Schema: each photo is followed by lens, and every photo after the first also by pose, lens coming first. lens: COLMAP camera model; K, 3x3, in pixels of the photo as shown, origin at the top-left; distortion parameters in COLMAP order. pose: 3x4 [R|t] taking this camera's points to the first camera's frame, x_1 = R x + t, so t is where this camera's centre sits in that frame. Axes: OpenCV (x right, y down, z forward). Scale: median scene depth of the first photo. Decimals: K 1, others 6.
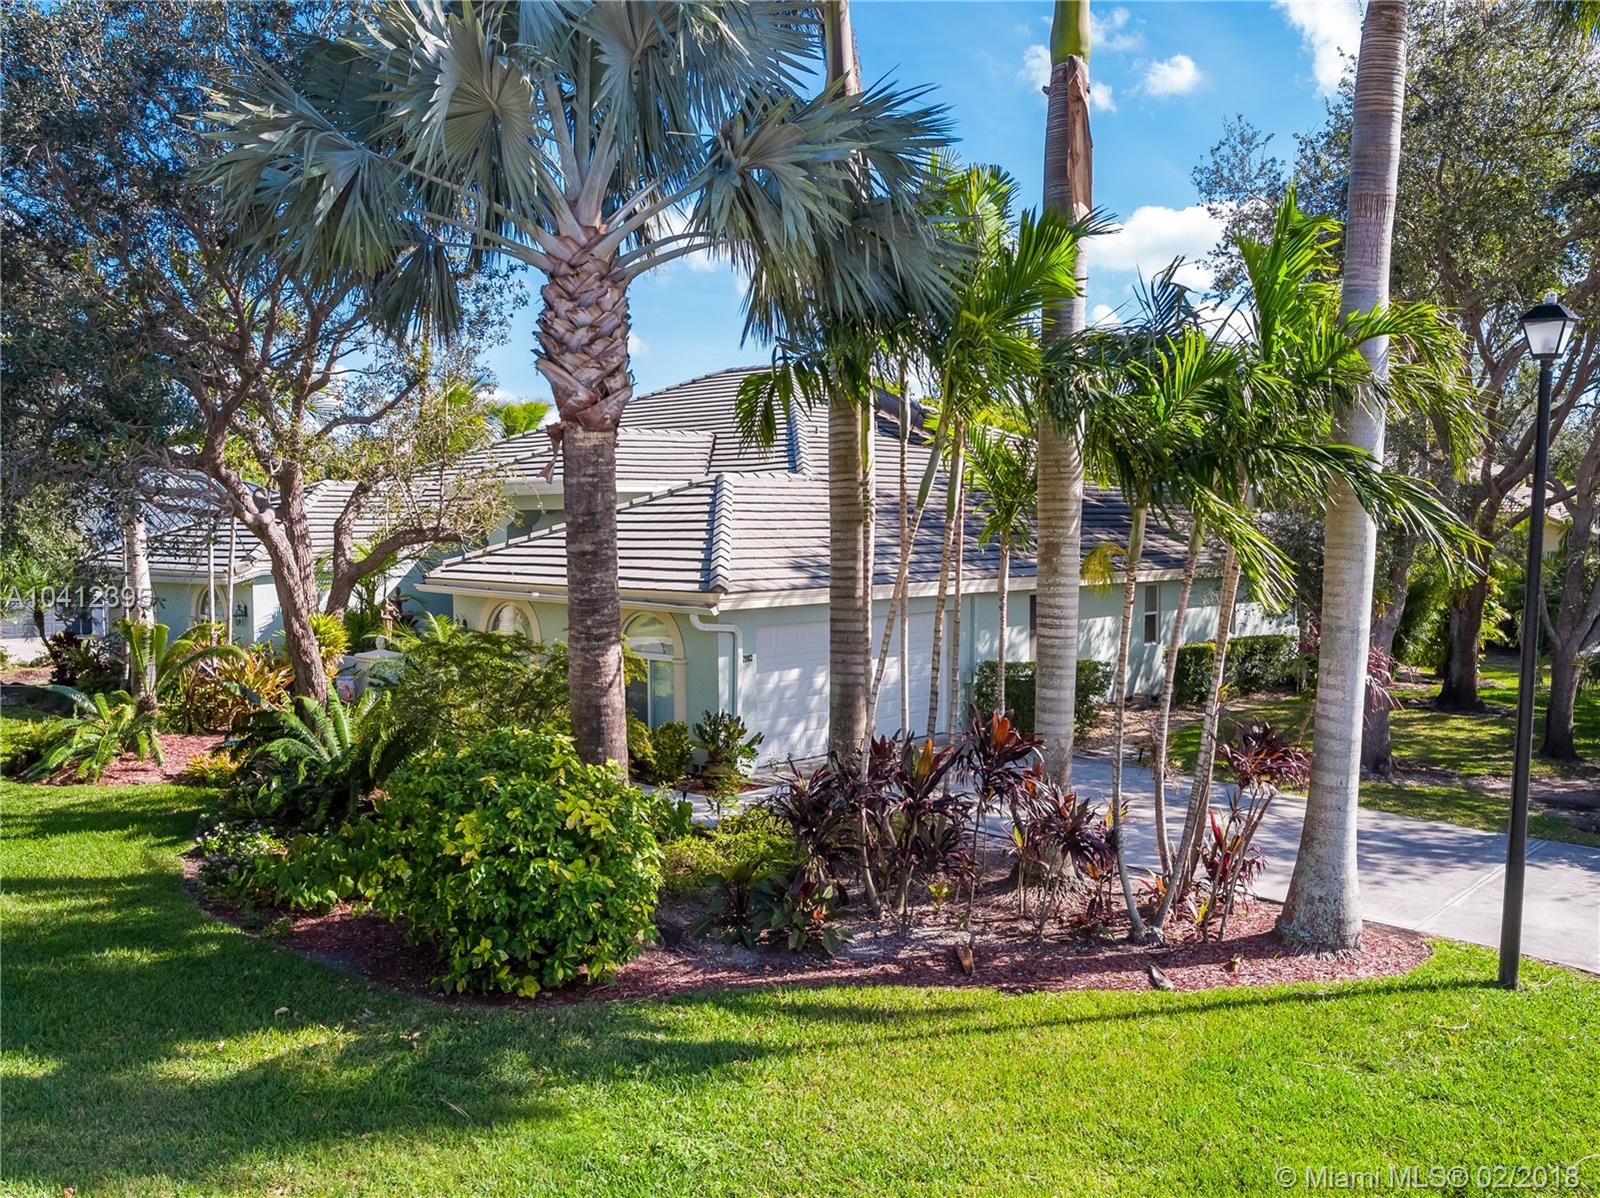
lens RADIAL K [[1391.6, 0, 805.2], [0, 1391.6, 600.1], [0, 0, 1]] dist [0.001341, -0.015111]
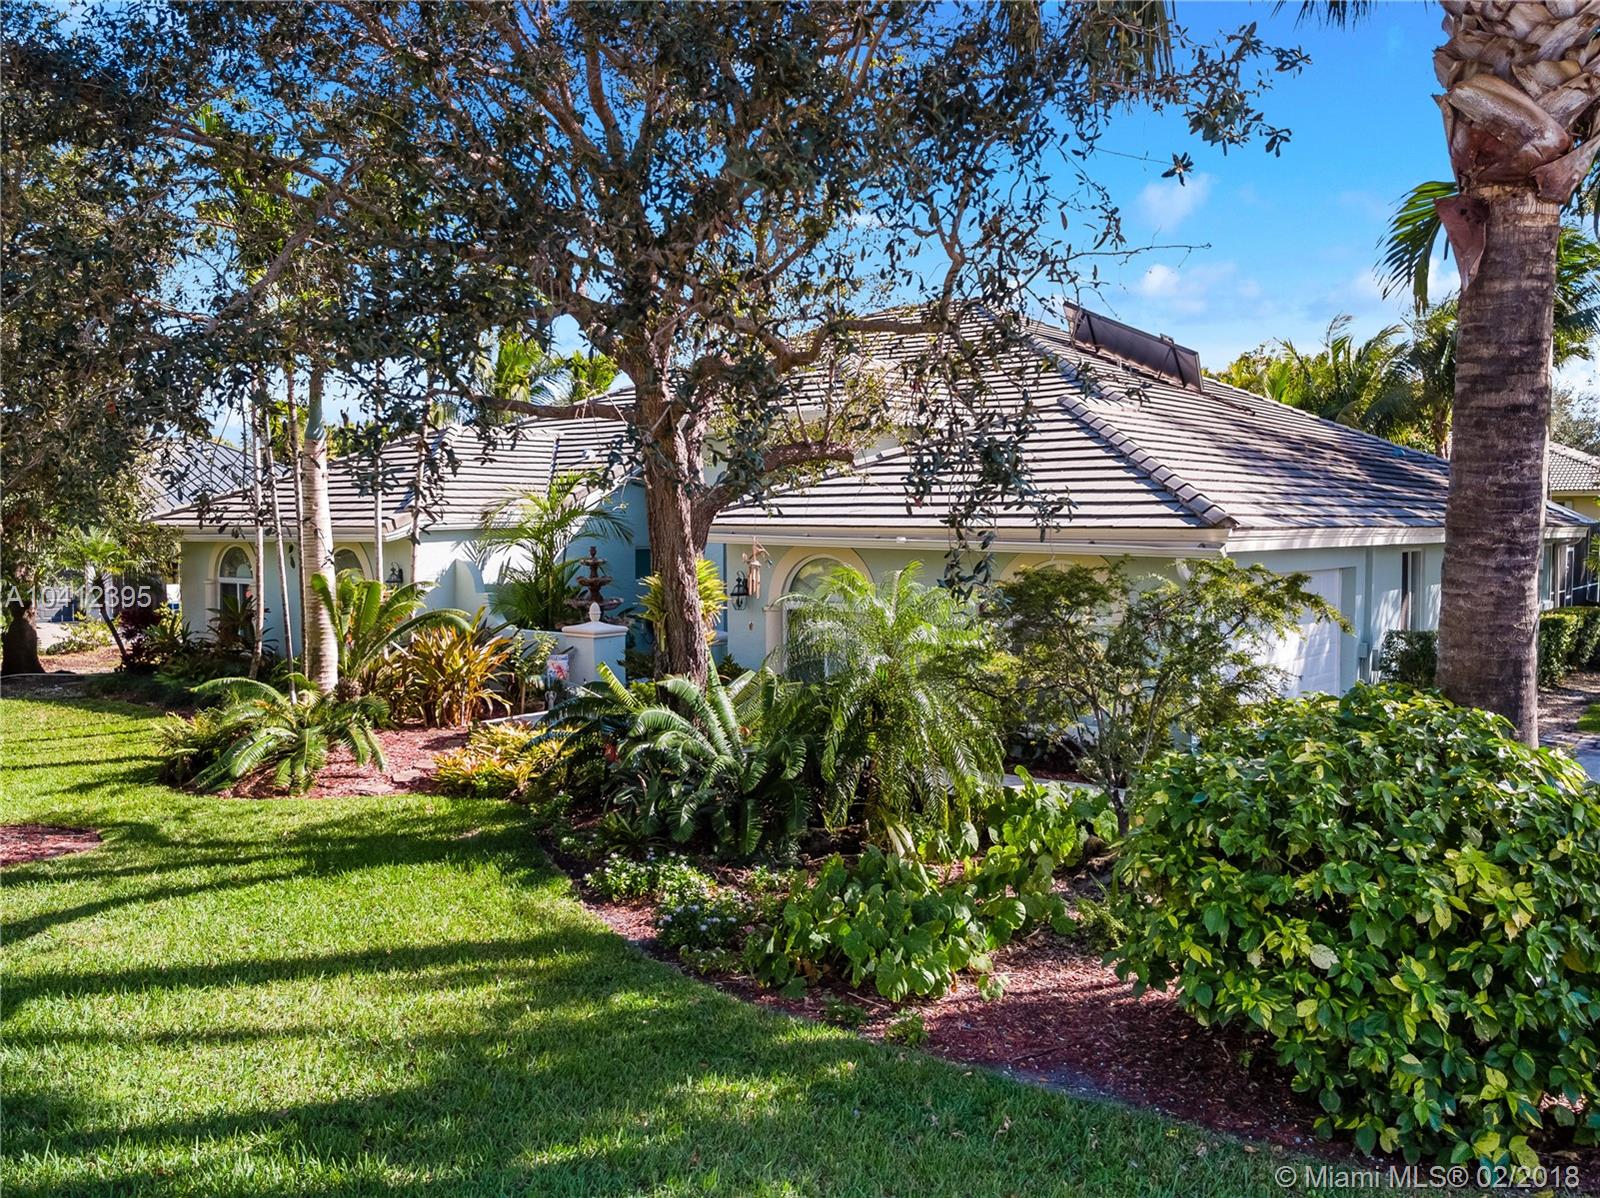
lens RADIAL K [[1391.6, 0, 794.9], [0, 1391.6, 598.1], [0, 0, 1]] dist [0.001341, -0.015111]
pose [[0.997955, -0.001335, 0.063914, -0.302254], [0.001442, 0.999998, -0.001629, 0.029218], [-0.063912, 0.001718, 0.997954, 0.248431]]
